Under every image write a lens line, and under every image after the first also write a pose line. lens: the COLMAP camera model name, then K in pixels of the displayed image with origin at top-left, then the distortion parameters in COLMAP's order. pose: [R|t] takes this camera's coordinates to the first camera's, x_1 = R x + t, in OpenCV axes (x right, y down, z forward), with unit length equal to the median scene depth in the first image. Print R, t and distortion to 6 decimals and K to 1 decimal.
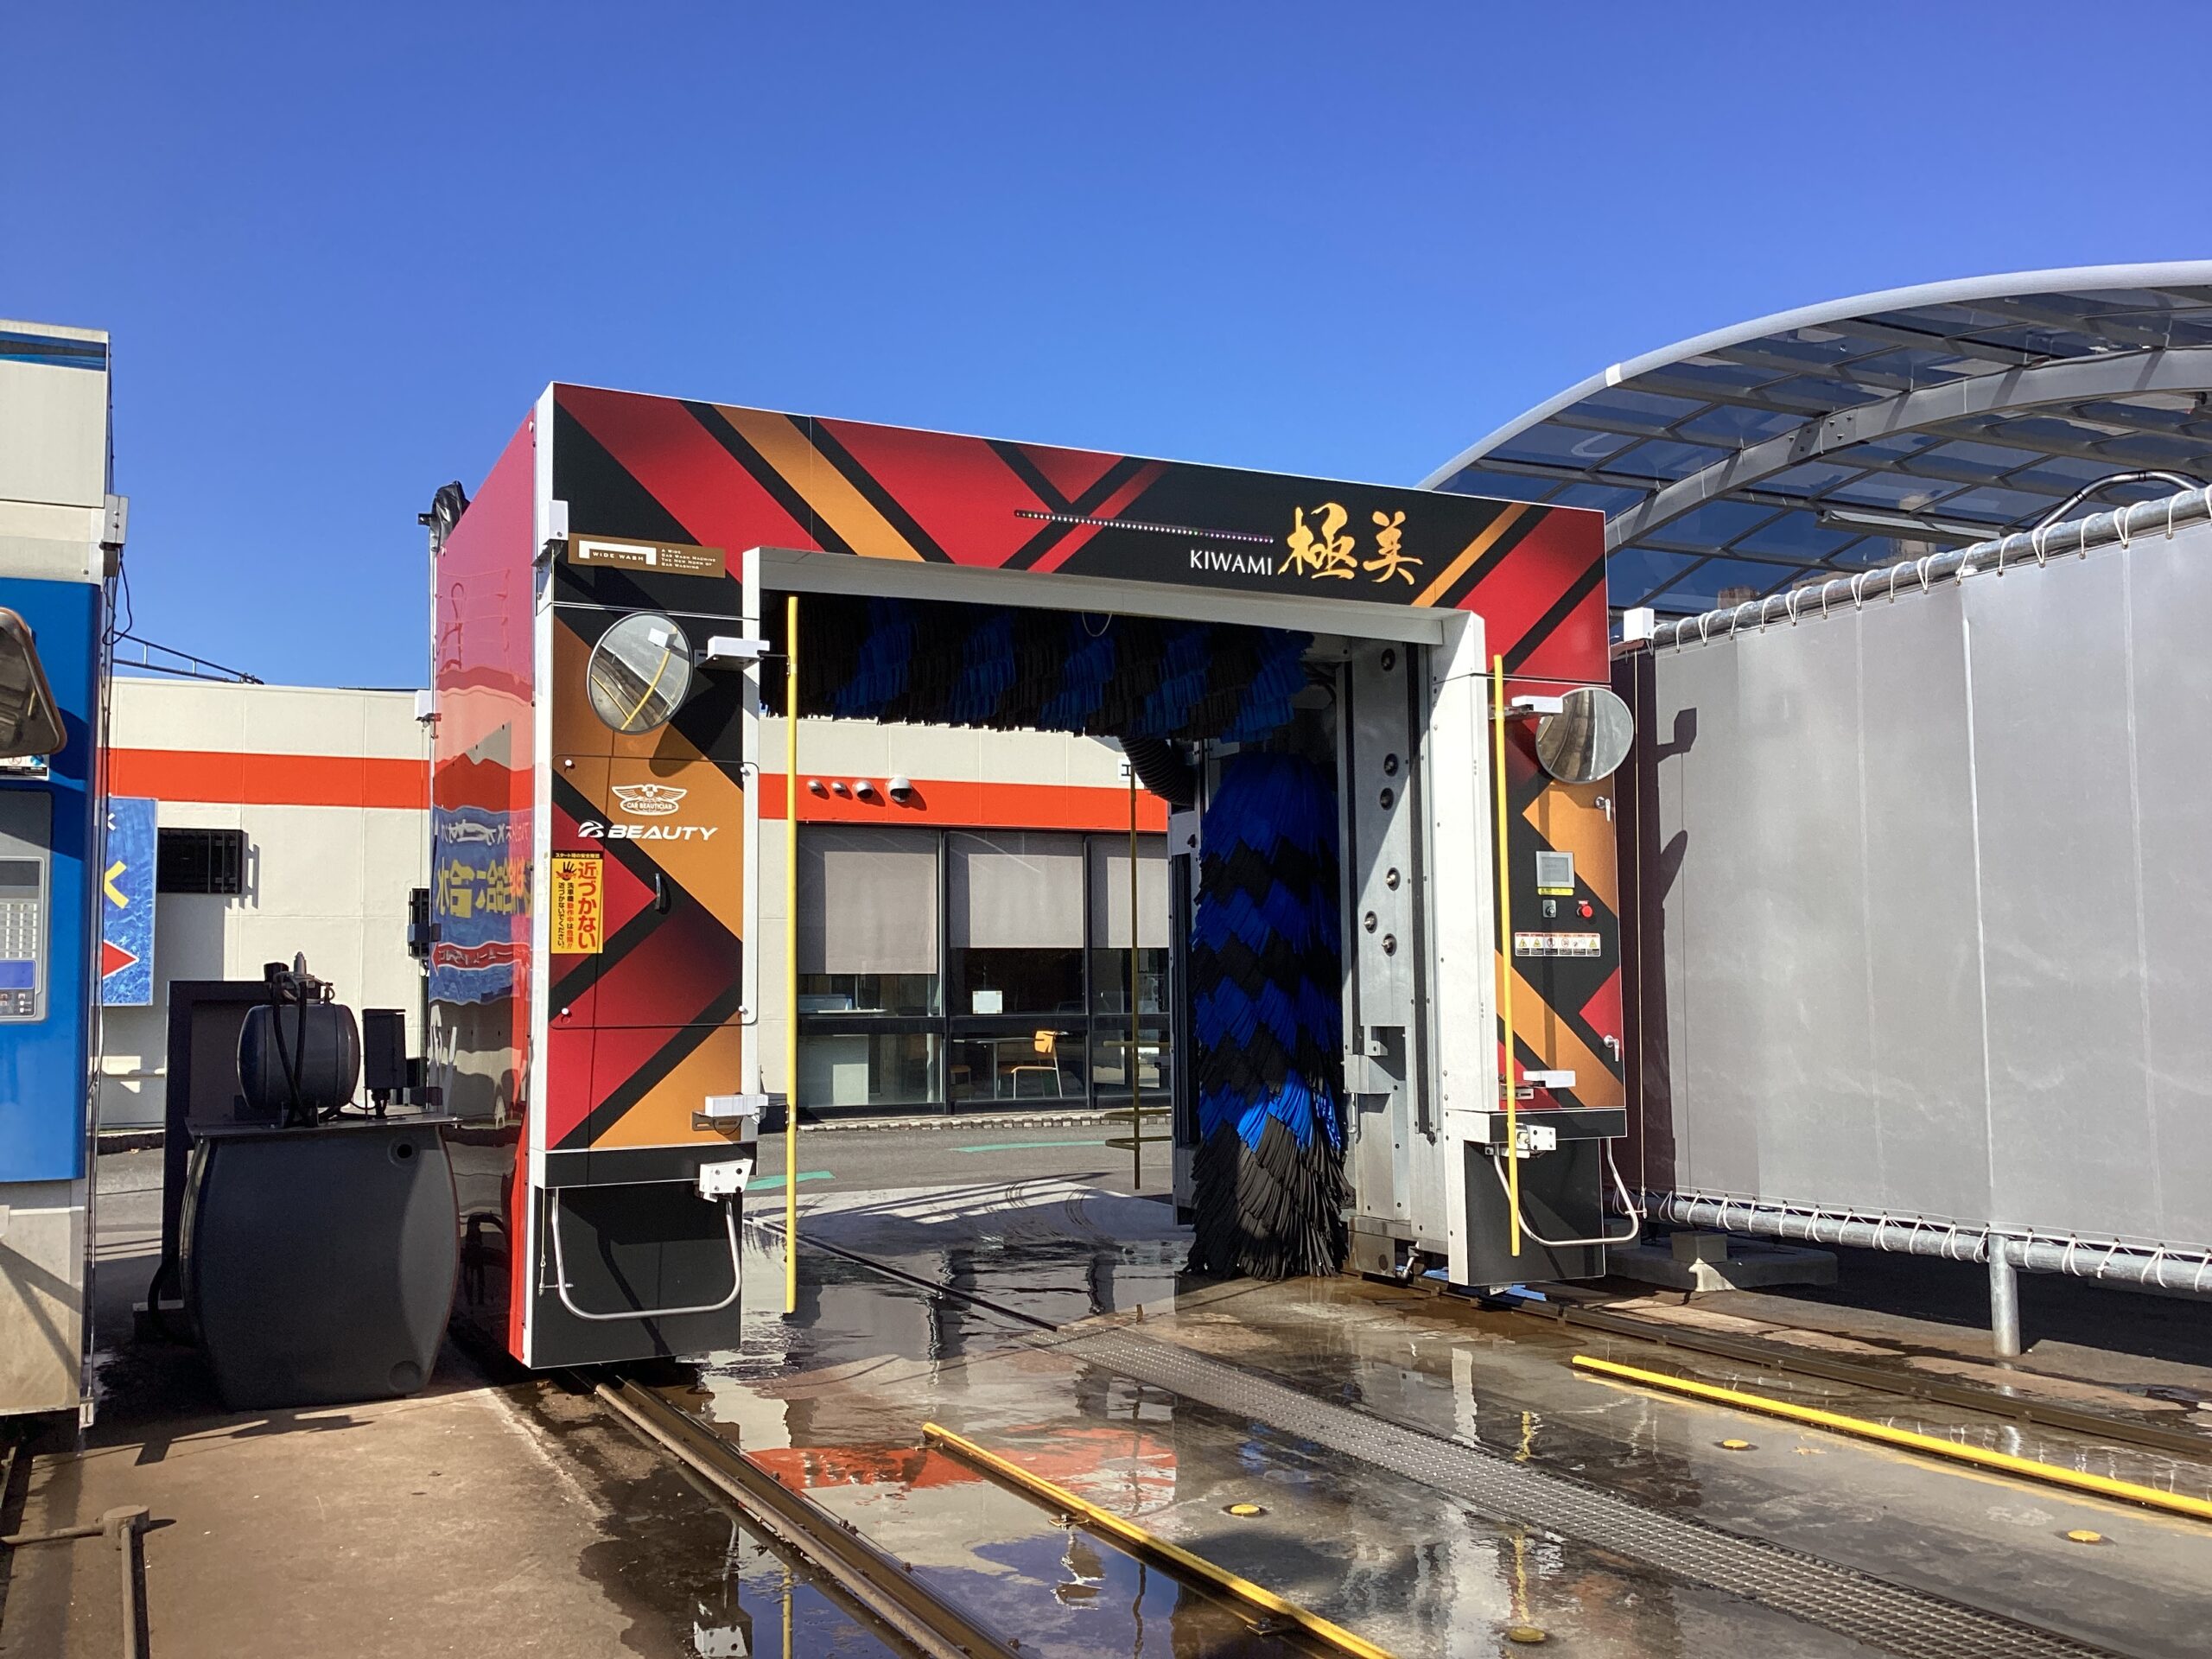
lens RADIAL K [[1991.0, 0, 1099.9], [0, 1991.0, 837.5], [0, 0, 1]] dist [0.053028, -0.059772]
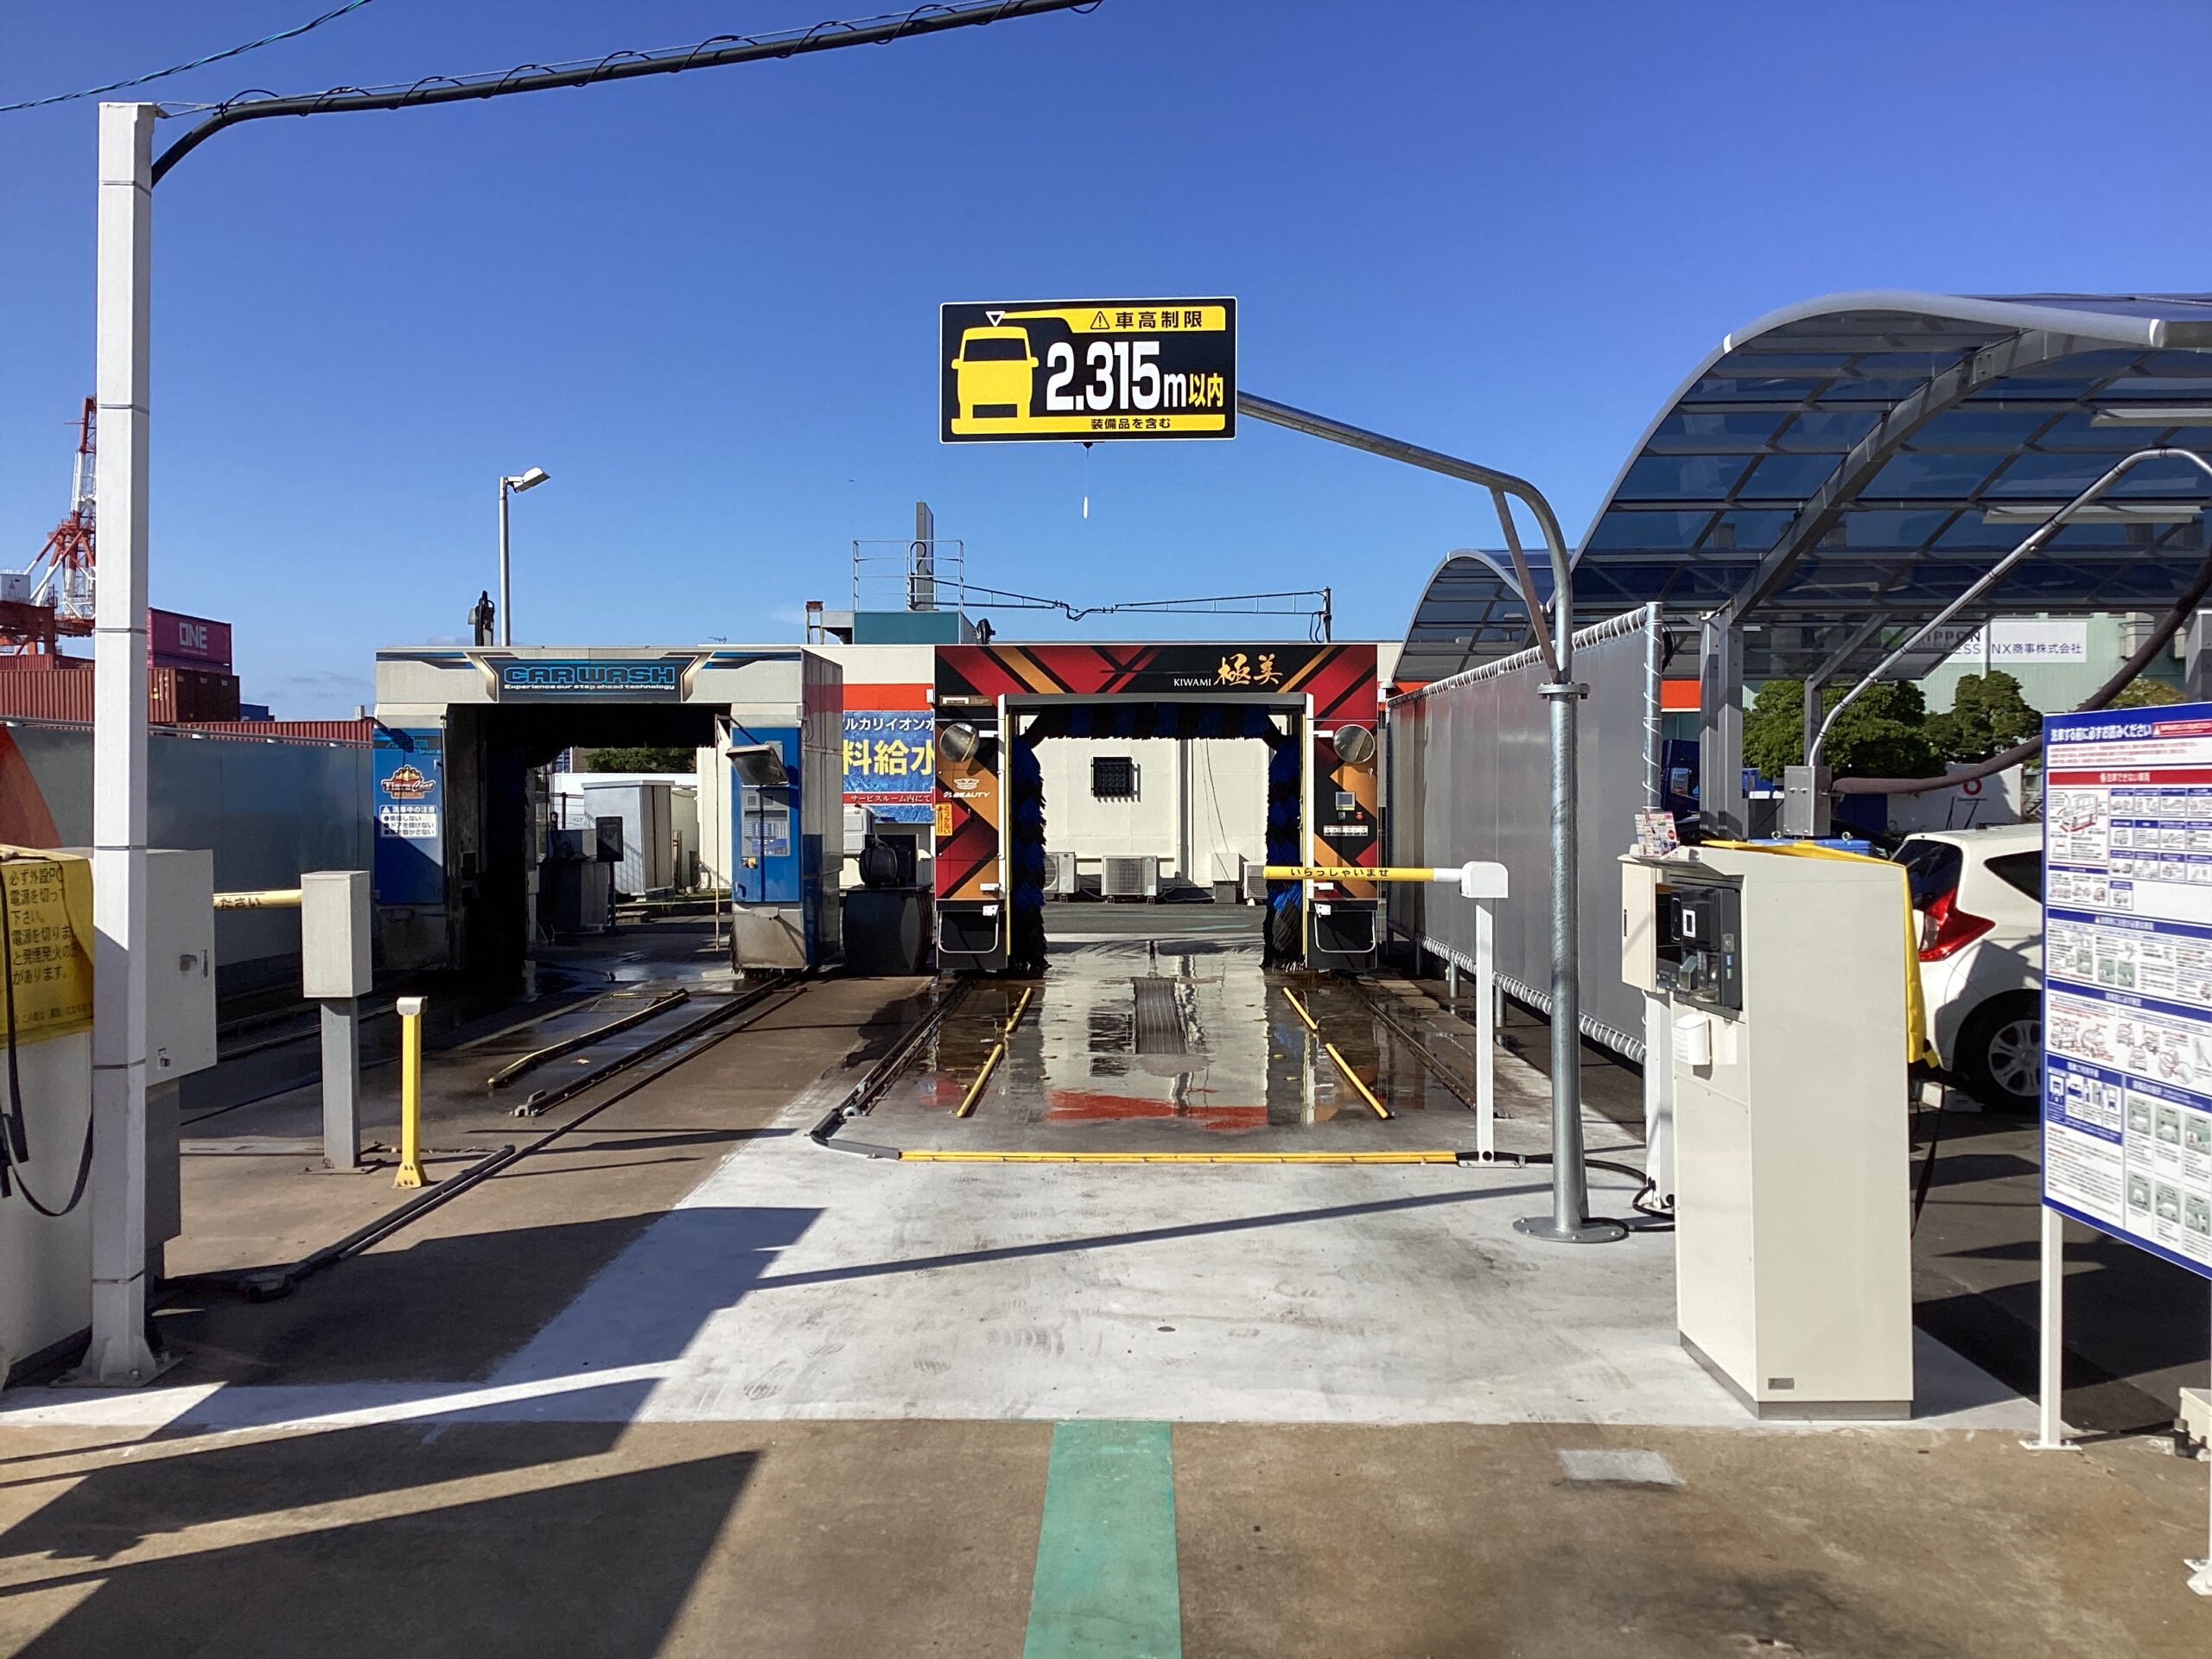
lens RADIAL K [[1991.0, 0, 1107.8], [0, 1991.0, 823.6], [0, 0, 1]] dist [0.053028, -0.059772]
pose [[0.891833, 0.016205, -0.452074, 1.065400], [0.030336, 0.994966, 0.095511, -0.193870], [0.451346, -0.098894, 0.886852, -1.260114]]
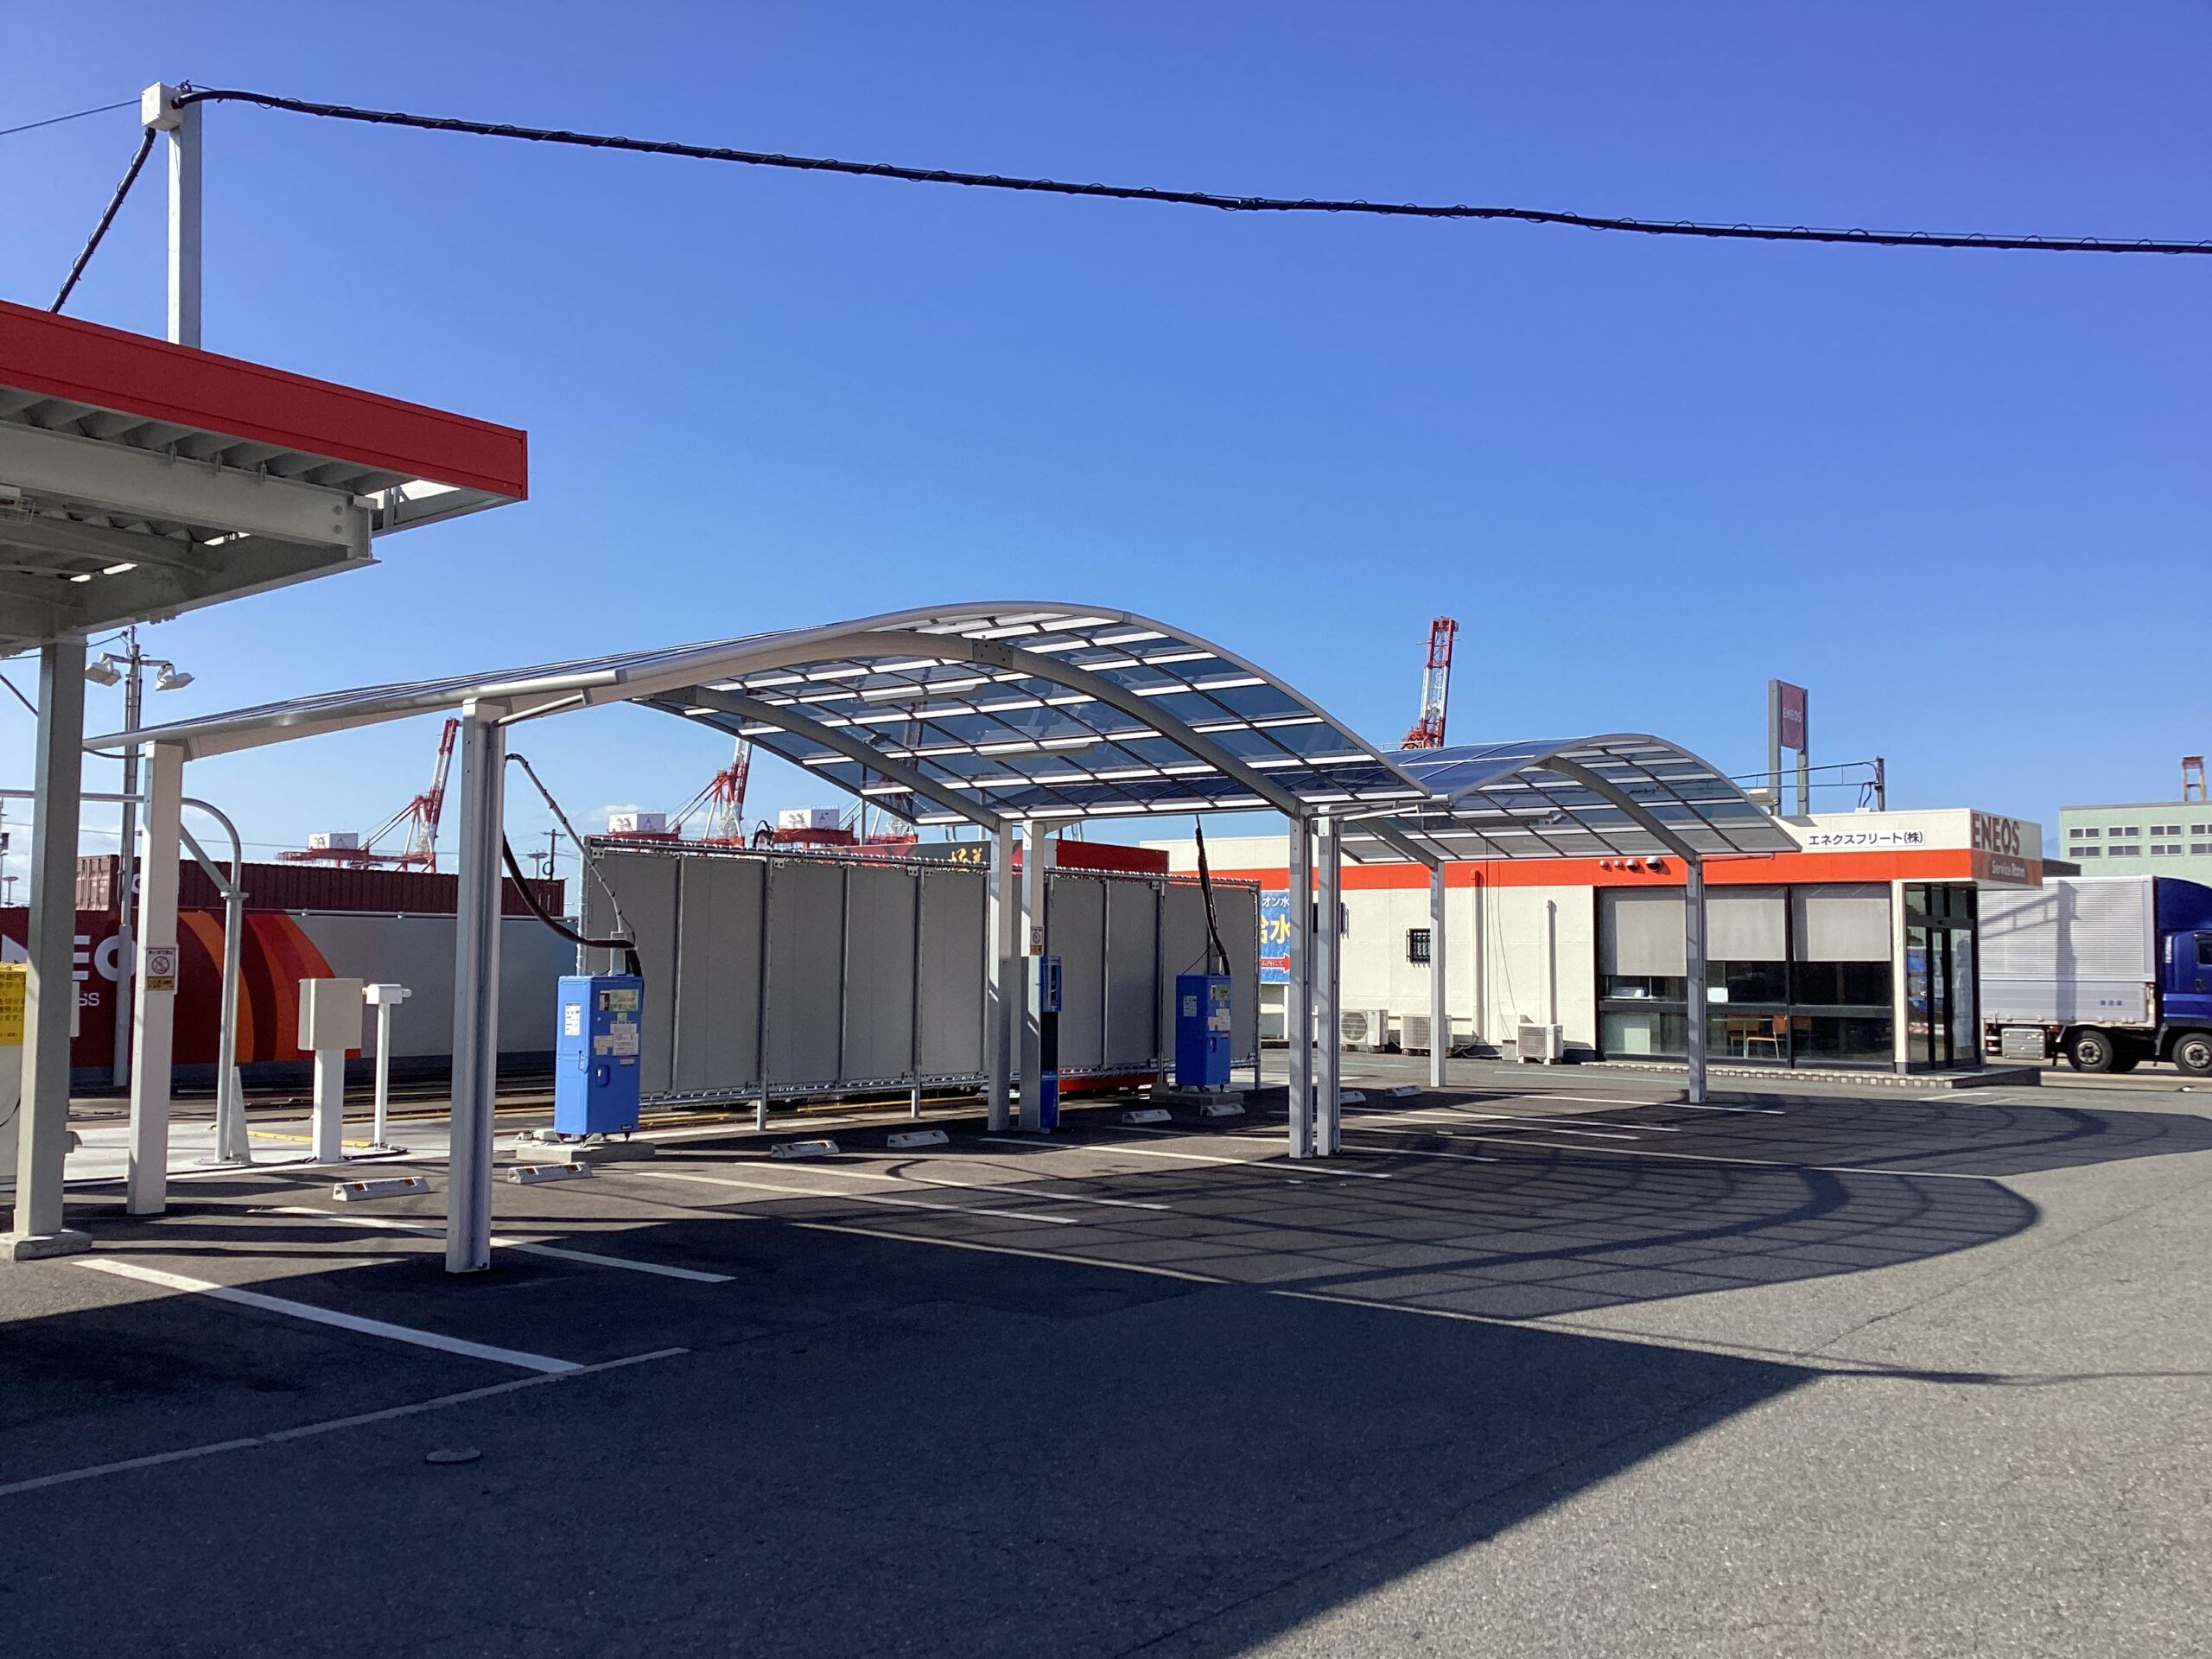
lens RADIAL K [[1991.0, 0, 1098.3], [0, 1991.0, 822.2], [0, 0, 1]] dist [0.053028, -0.059772]
pose [[0.408987, -0.048846, -0.911232, 3.237896], [0.063028, 0.997694, -0.025192, -0.120612], [0.910361, -0.047130, 0.411122, -0.240509]]
